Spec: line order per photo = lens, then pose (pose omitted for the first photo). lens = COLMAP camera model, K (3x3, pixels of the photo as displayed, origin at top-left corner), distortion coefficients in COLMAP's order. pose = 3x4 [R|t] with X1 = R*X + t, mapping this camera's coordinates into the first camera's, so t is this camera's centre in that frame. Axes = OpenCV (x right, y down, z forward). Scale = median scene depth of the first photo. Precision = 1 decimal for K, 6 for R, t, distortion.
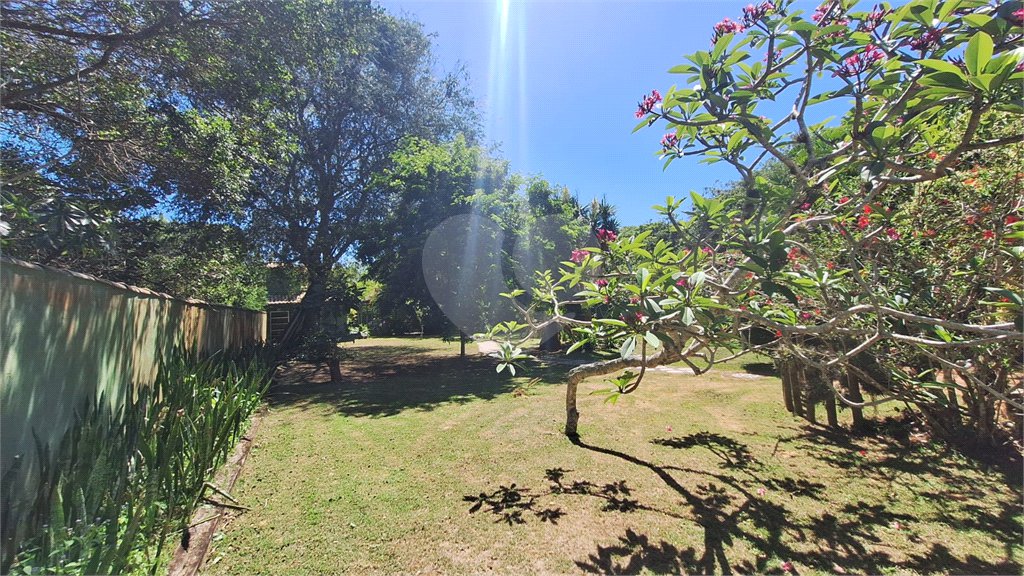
lens RADIAL K [[409.4, 0, 512.2], [0, 409.4, 273.2], [0, 0, 1]] dist [-0.000647, 0.000135]
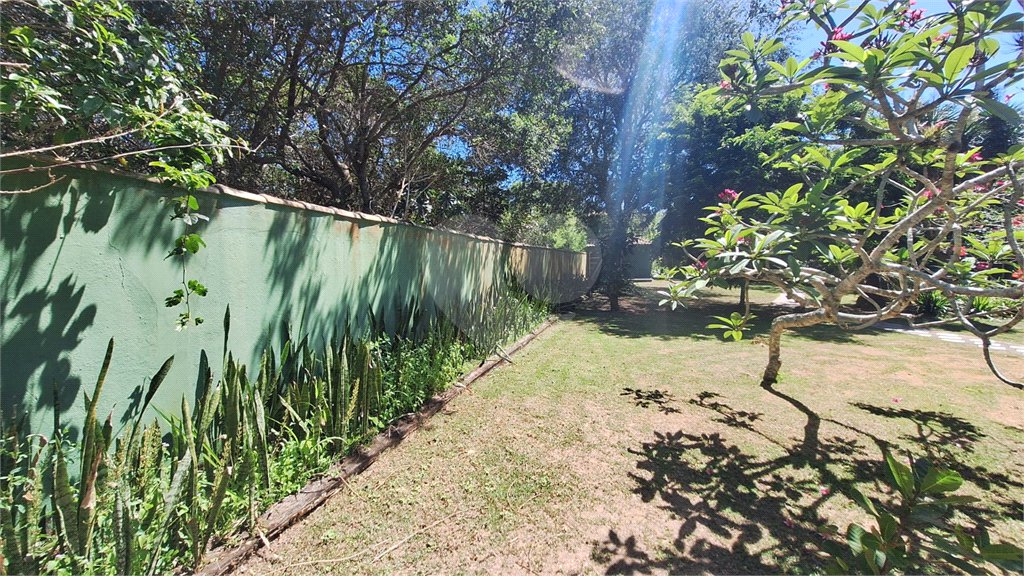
lens RADIAL K [[426.4, 0, 511.5], [0, 426.4, 271.7], [0, 0, 1]] dist [-0.002335, 0.000511]
pose [[0.706709, 0.059594, -0.704990, 0.335748], [0.035044, 0.992275, 0.119008, -0.020649], [0.706636, -0.108810, 0.699161, -0.139408]]
